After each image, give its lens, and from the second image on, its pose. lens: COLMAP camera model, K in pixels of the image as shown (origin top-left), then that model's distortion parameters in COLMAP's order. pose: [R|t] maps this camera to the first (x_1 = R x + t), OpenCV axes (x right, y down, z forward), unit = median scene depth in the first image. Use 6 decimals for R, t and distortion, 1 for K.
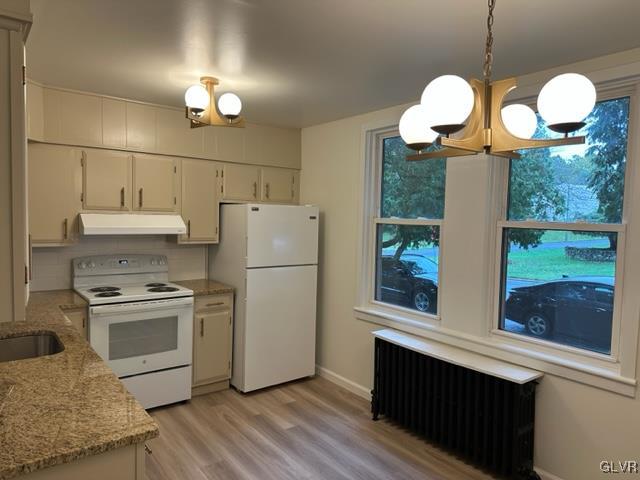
lens RADIAL K [[449.9, 0, 320.6], [0, 449.9, 241.5], [0, 0, 1]] dist [0.071618, -0.070733]
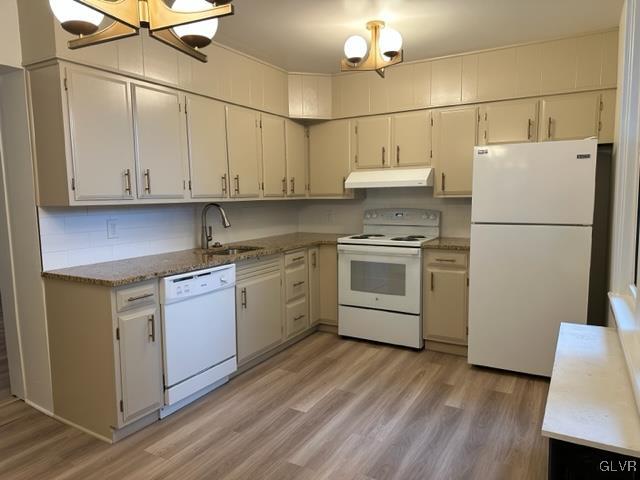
lens RADIAL K [[449.9, 0, 323.4], [0, 449.9, 246.9], [0, 0, 1]] dist [0.071618, -0.070733]
pose [[0.385083, 0.073722, -0.919933, 0.561036], [-0.031070, 0.997275, 0.066914, 0.059325], [0.922359, 0.002814, 0.386324, 0.422247]]
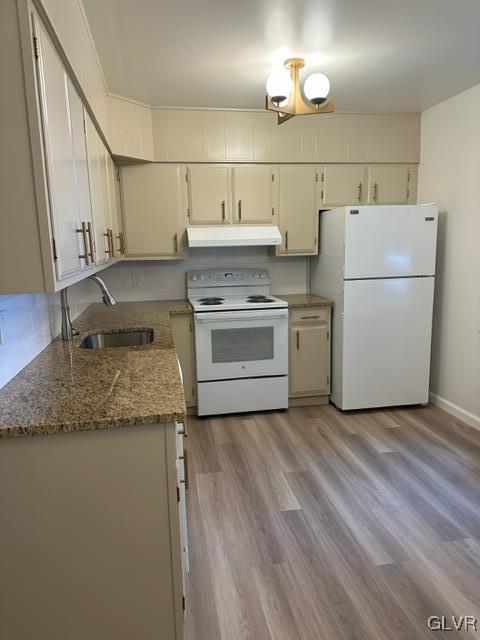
lens RADIAL K [[449.9, 0, 235.6], [0, 449.9, 323.5], [0, 0, 1]] dist [0.071618, -0.070733]
pose [[0.885536, 0.033097, -0.463391, 0.072773], [0.020993, 0.993589, 0.111085, 0.044243], [0.464097, -0.108098, 0.879164, 0.084730]]
